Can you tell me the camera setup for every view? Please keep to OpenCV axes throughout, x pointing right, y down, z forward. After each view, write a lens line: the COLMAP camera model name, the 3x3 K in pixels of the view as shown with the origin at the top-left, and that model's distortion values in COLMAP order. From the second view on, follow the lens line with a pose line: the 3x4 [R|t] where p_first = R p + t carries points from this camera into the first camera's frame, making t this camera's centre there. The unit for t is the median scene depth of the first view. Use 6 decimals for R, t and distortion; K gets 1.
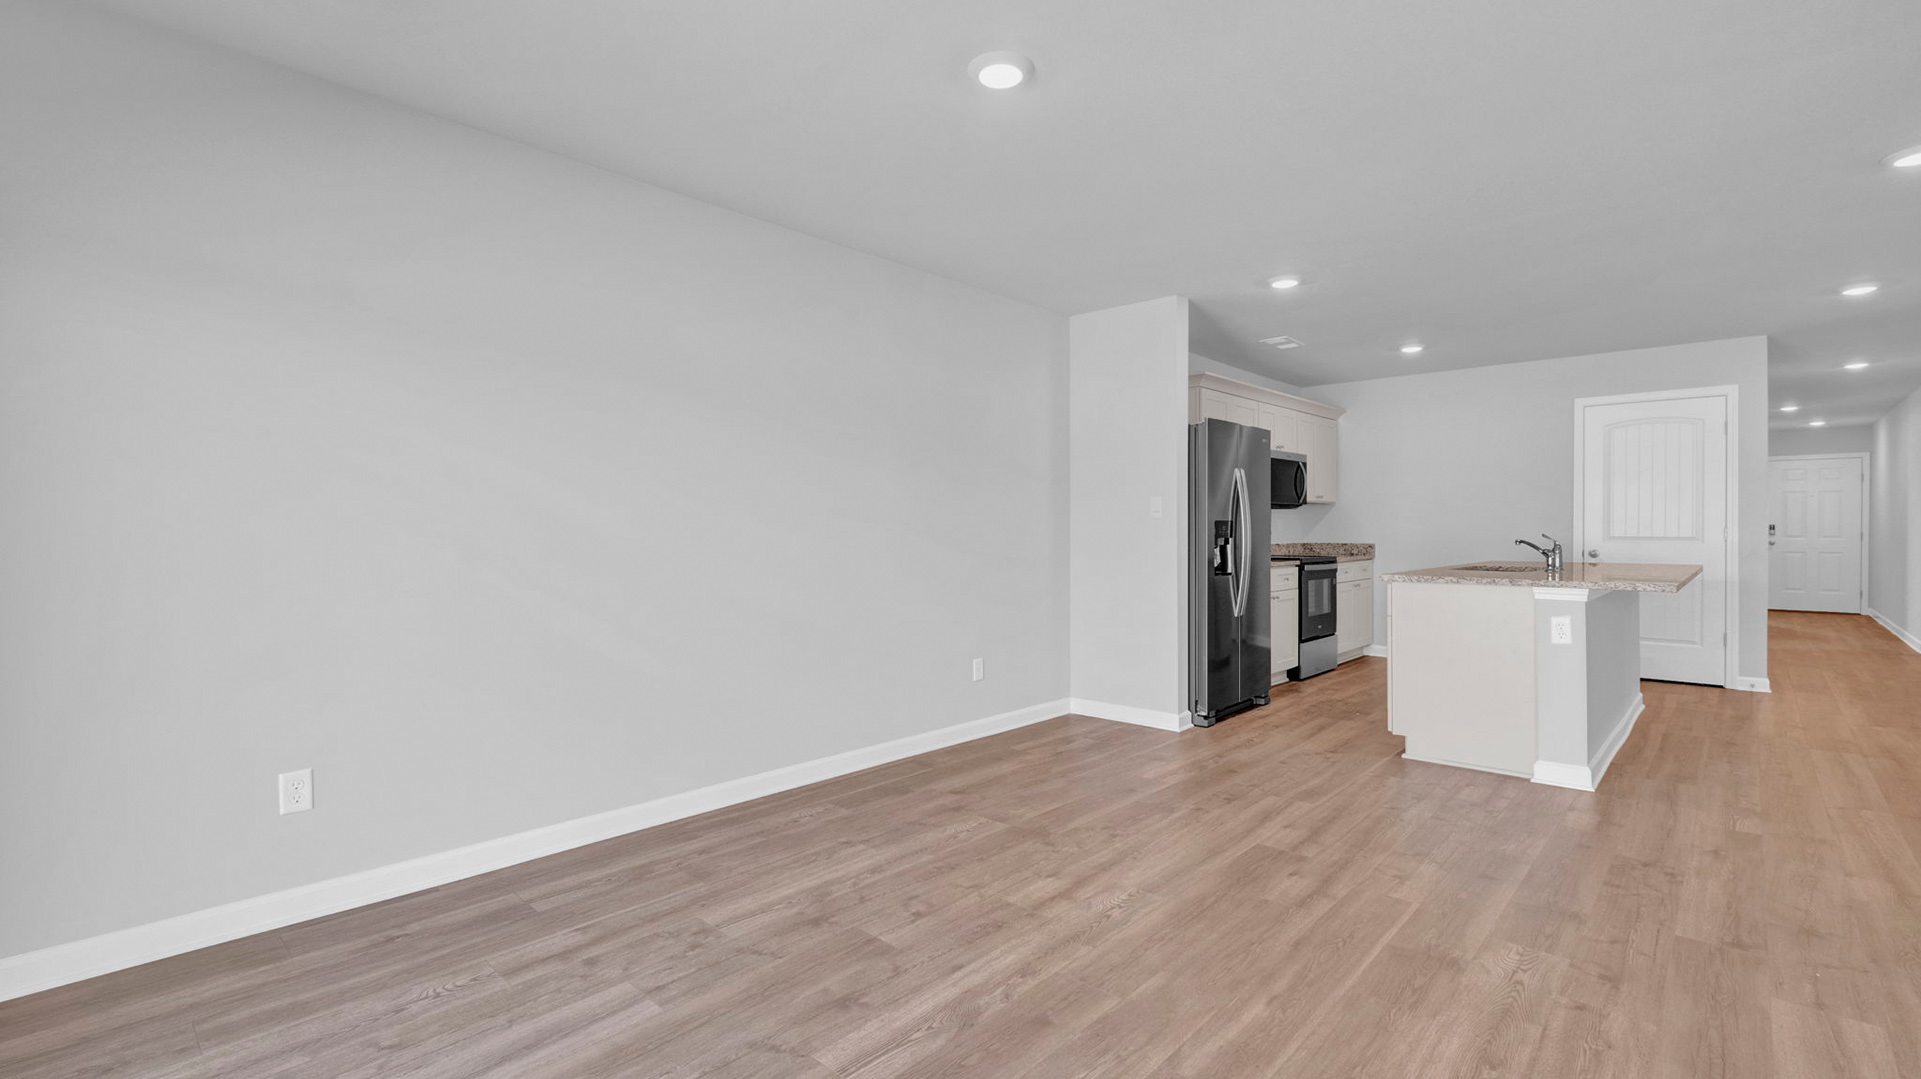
lens RADIAL K [[842.7, 0, 960.5], [0, 842.7, 539.5], [0, 0, 1]] dist [0.013563, -0.011588]
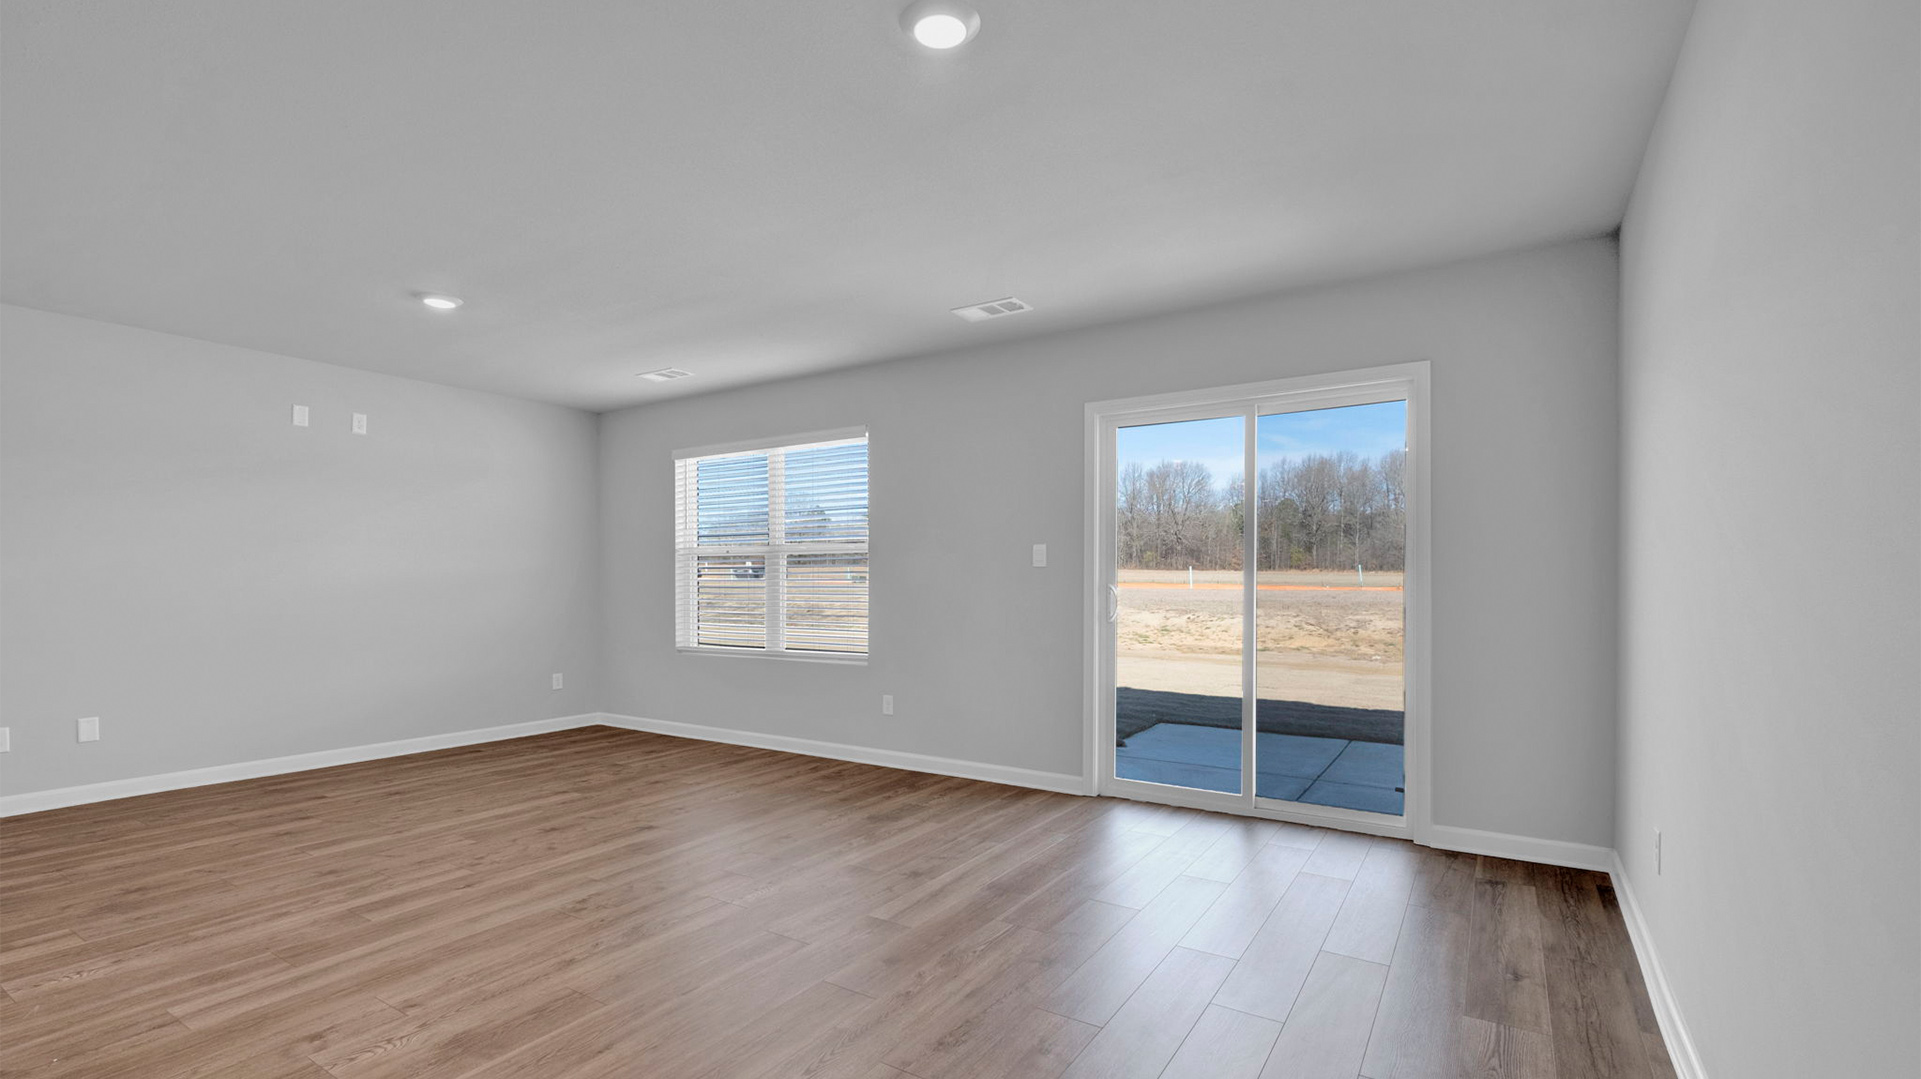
lens RADIAL K [[846.6, 0, 960.5], [0, 846.6, 593.2], [0, 0, 1]] dist [-0.000536, -0.001026]
pose [[-0.983331, 0.002860, -0.181804, 0.179418], [-0.002990, 0.999487, 0.031897, -0.025925], [0.181802, 0.031909, -0.982817, 1.814185]]
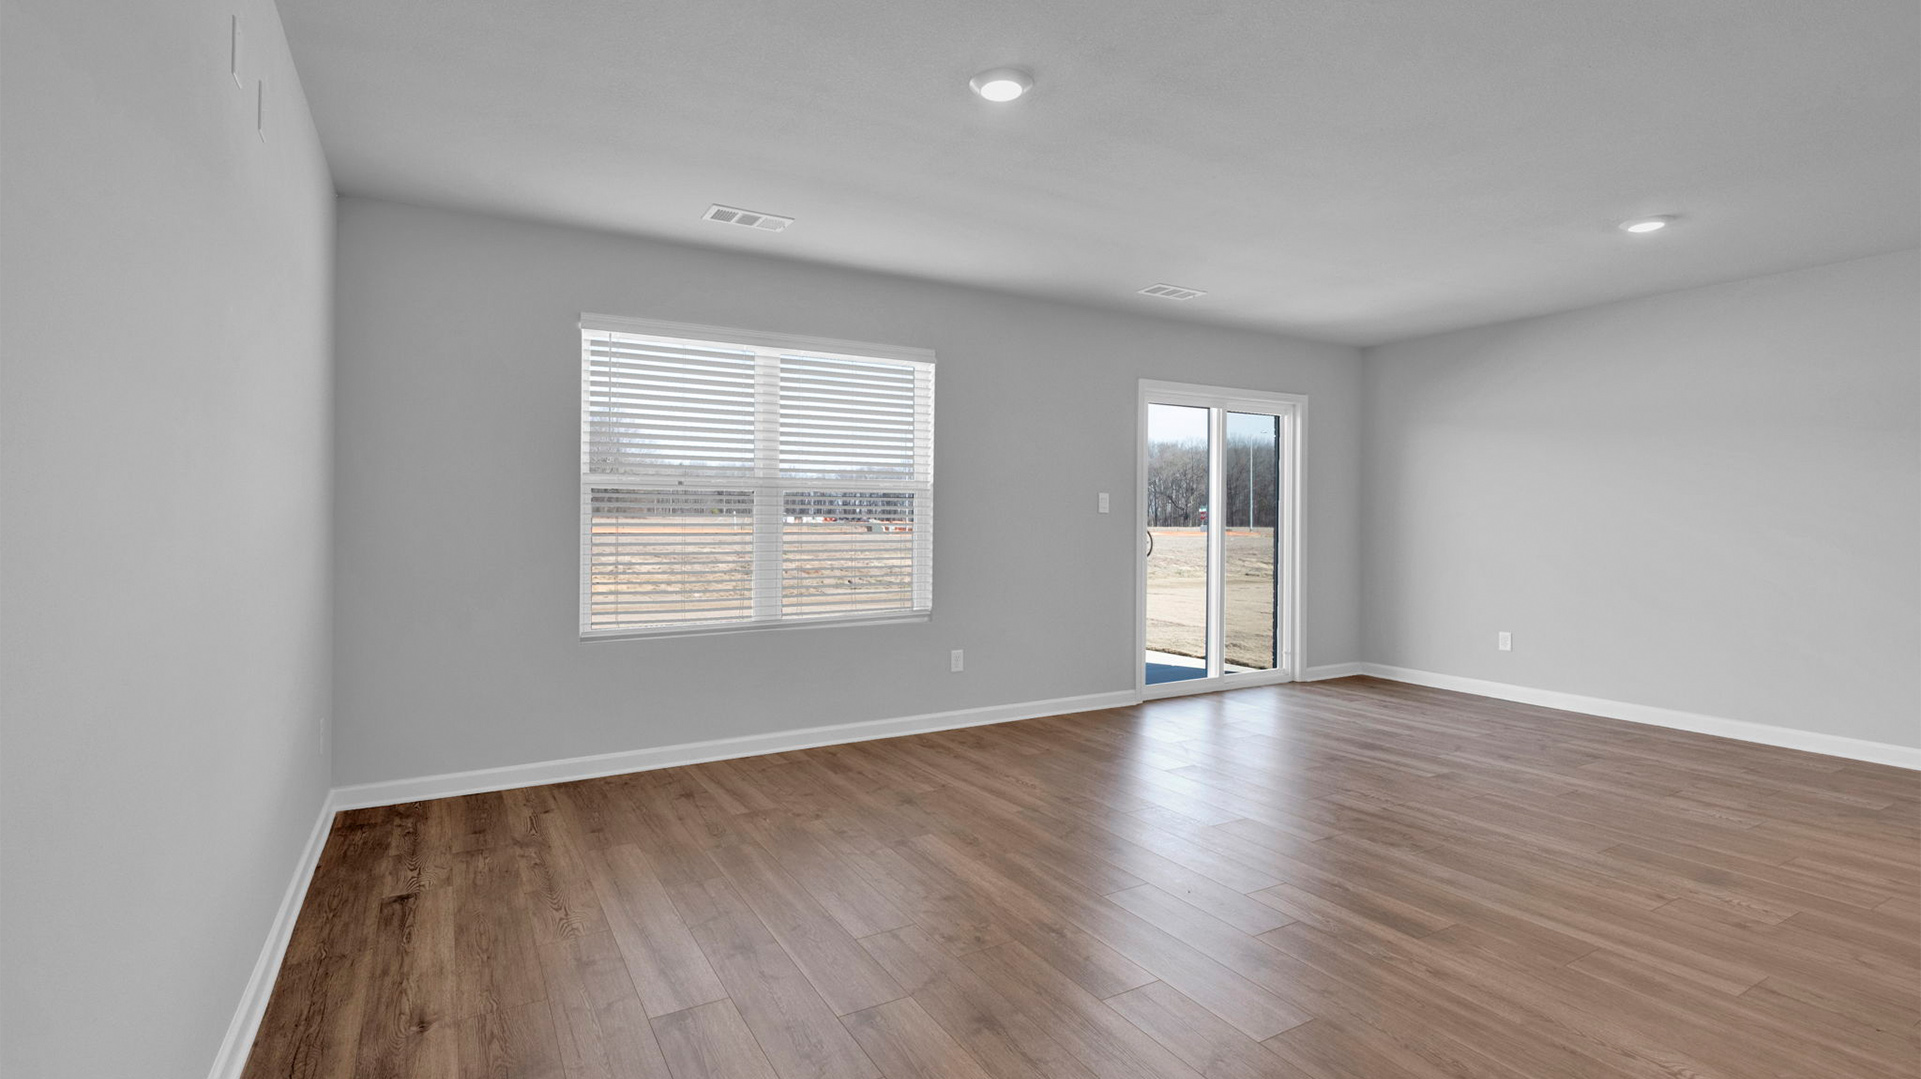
lens RADIAL K [[887.0, 0, 950.6], [0, 887.0, 529.3], [0, 0, 1]] dist [0.012260, -0.011427]
pose [[-0.296942, 0.007529, -0.954866, 1.920438], [-0.017042, 0.999768, 0.013183, -0.006415], [0.954743, 0.020187, -0.296745, 0.289685]]
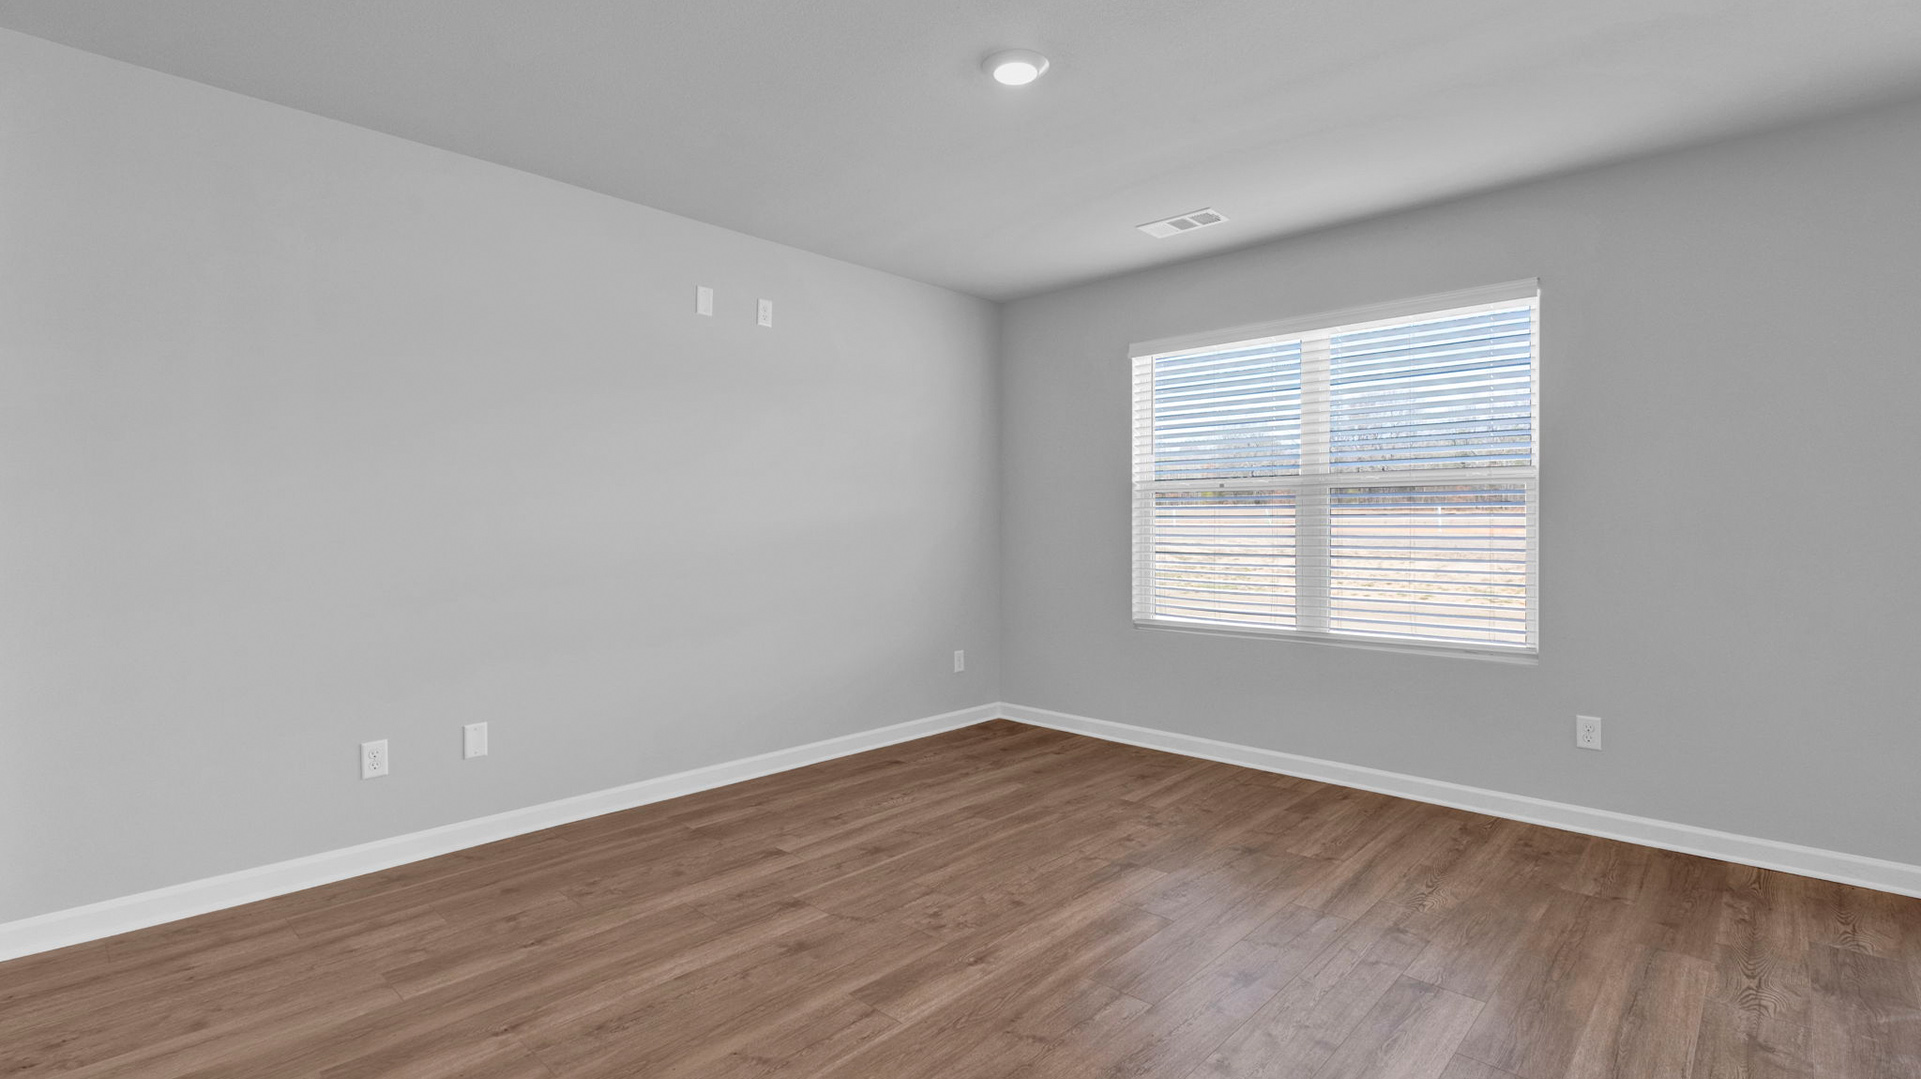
lens RADIAL K [[887.0, 0, 950.6], [0, 887.0, 529.3], [0, 0, 1]] dist [0.012260, -0.011427]
pose [[-0.999984, 0.000629, 0.005570, 0.940606], [0.000769, 0.999685, 0.025094, -0.022638], [-0.005552, 0.025098, -0.999670, 1.059168]]
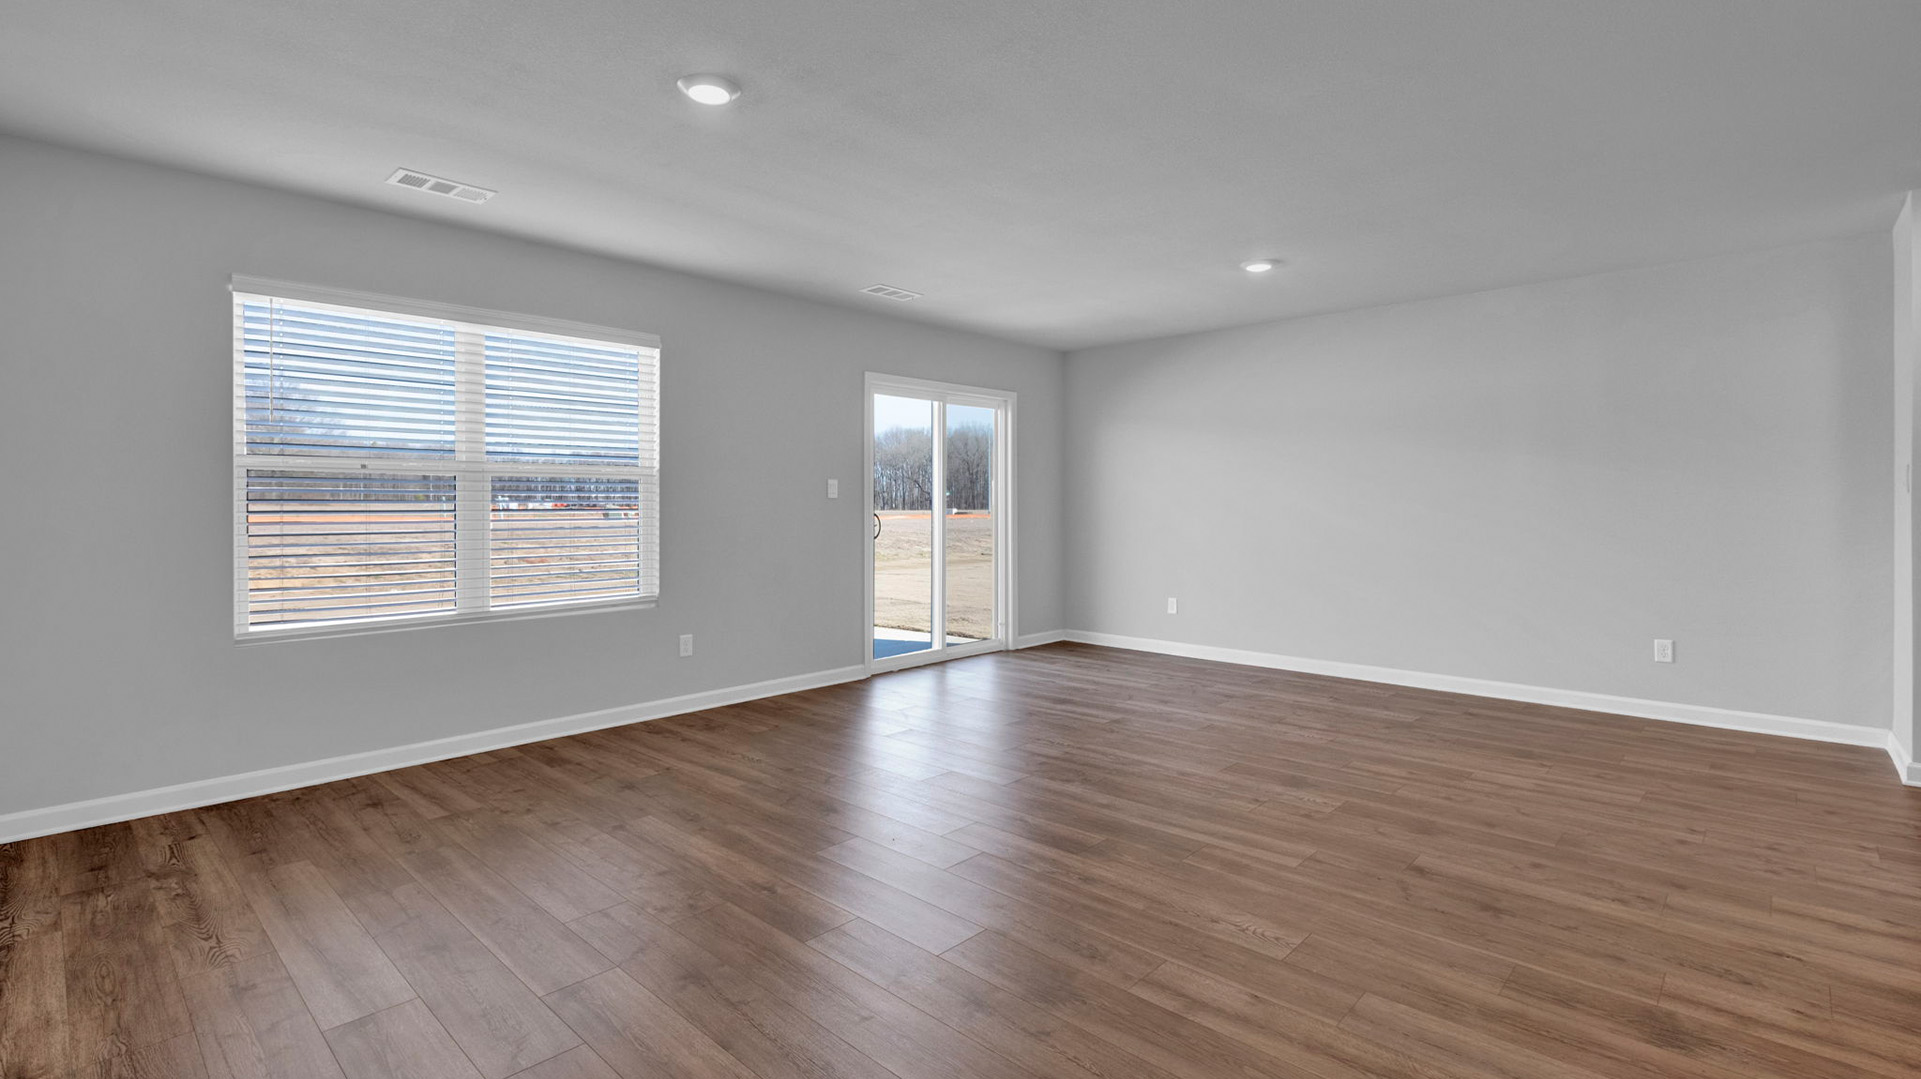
lens RADIAL K [[873.5, 0, 963.6], [0, 873.5, 518.7], [0, 0, 1]] dist [0.004464, -0.004416]
pose [[-0.004897, 0.014374, -0.999885, 1.981980], [-0.013045, 0.999811, 0.014437, -0.008382], [0.999903, 0.013115, -0.004709, 0.351978]]
